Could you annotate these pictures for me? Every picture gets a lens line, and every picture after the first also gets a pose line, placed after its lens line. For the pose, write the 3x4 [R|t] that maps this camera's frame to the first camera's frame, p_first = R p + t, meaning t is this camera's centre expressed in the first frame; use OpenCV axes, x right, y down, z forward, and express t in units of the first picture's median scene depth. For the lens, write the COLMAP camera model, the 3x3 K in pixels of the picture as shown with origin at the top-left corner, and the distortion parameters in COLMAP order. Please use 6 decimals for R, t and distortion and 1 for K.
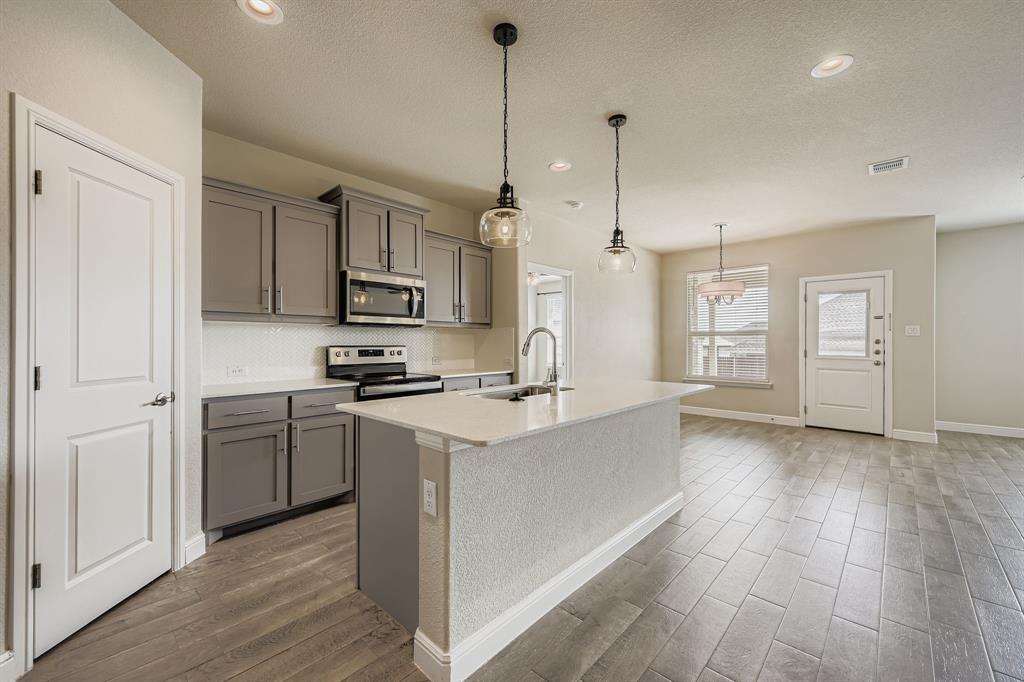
lens RADIAL K [[410.2, 0, 508.1], [0, 410.2, 337.0], [0, 0, 1]] dist [0.000285, -0.000161]
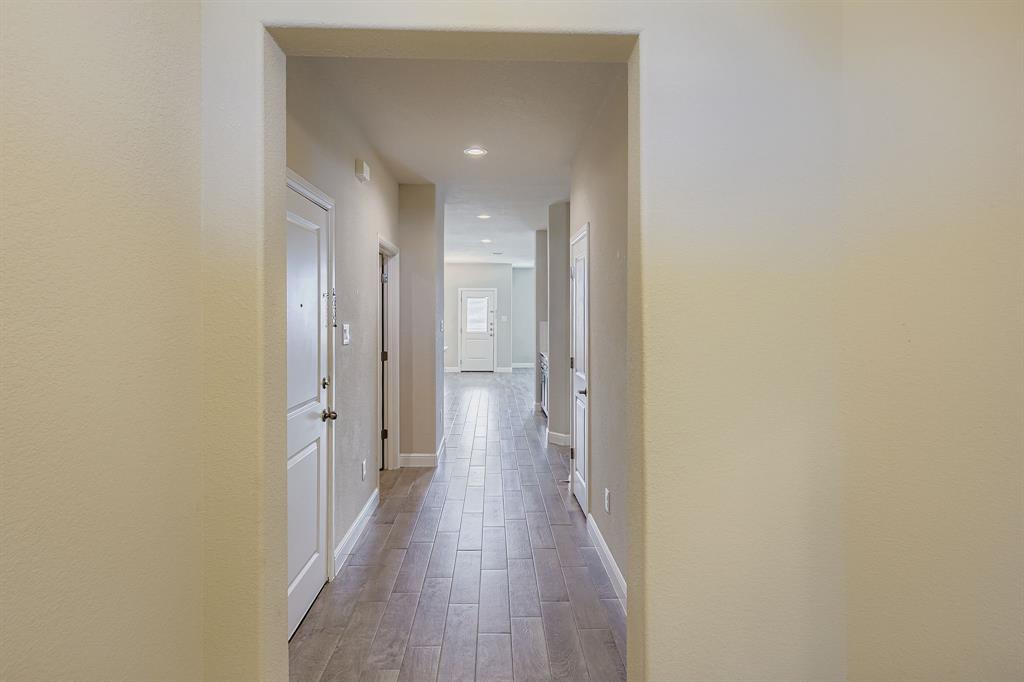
lens RADIAL K [[520.6, 0, 511.2], [0, 520.6, 345.1], [0, 0, 1]] dist [0.003144, -0.000085]
pose [[0.701116, -0.028629, 0.712473, -0.797686], [-0.009306, 0.998741, 0.049290, -0.011099], [-0.712987, -0.041188, 0.699967, -0.801936]]
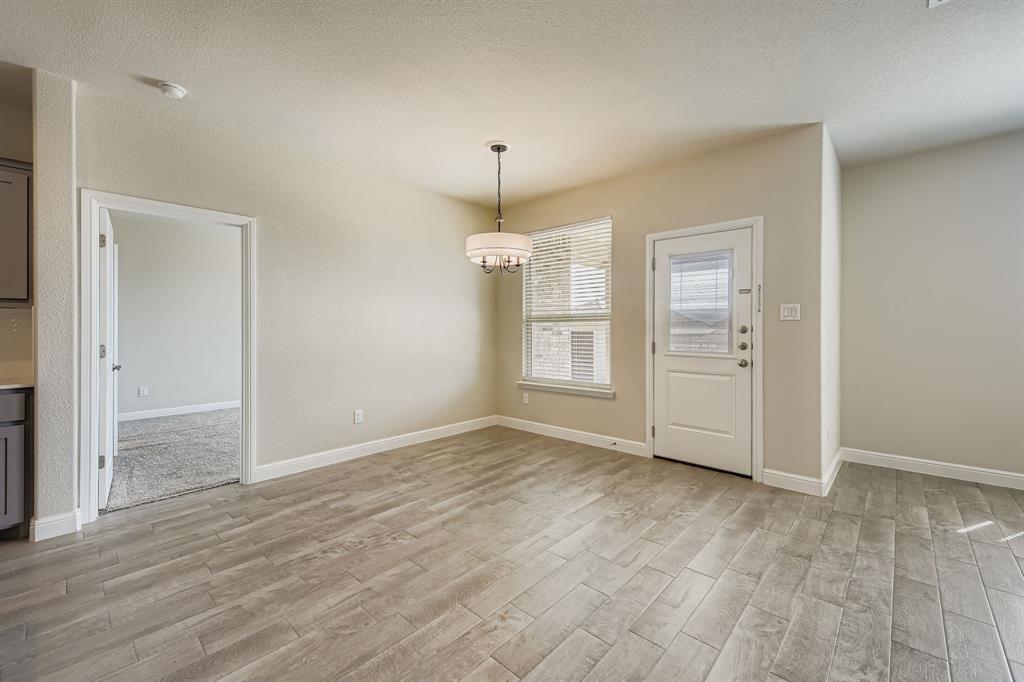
lens RADIAL K [[413.7, 0, 510.0], [0, 413.7, 326.1], [0, 0, 1]] dist [0.001540, 0.000060]
pose [[0.999996, -0.000064, 0.002753, 0.536079], [0.000066, 1.000000, -0.000693, 0.006366], [-0.002753, 0.000694, 0.999996, 0.358658]]
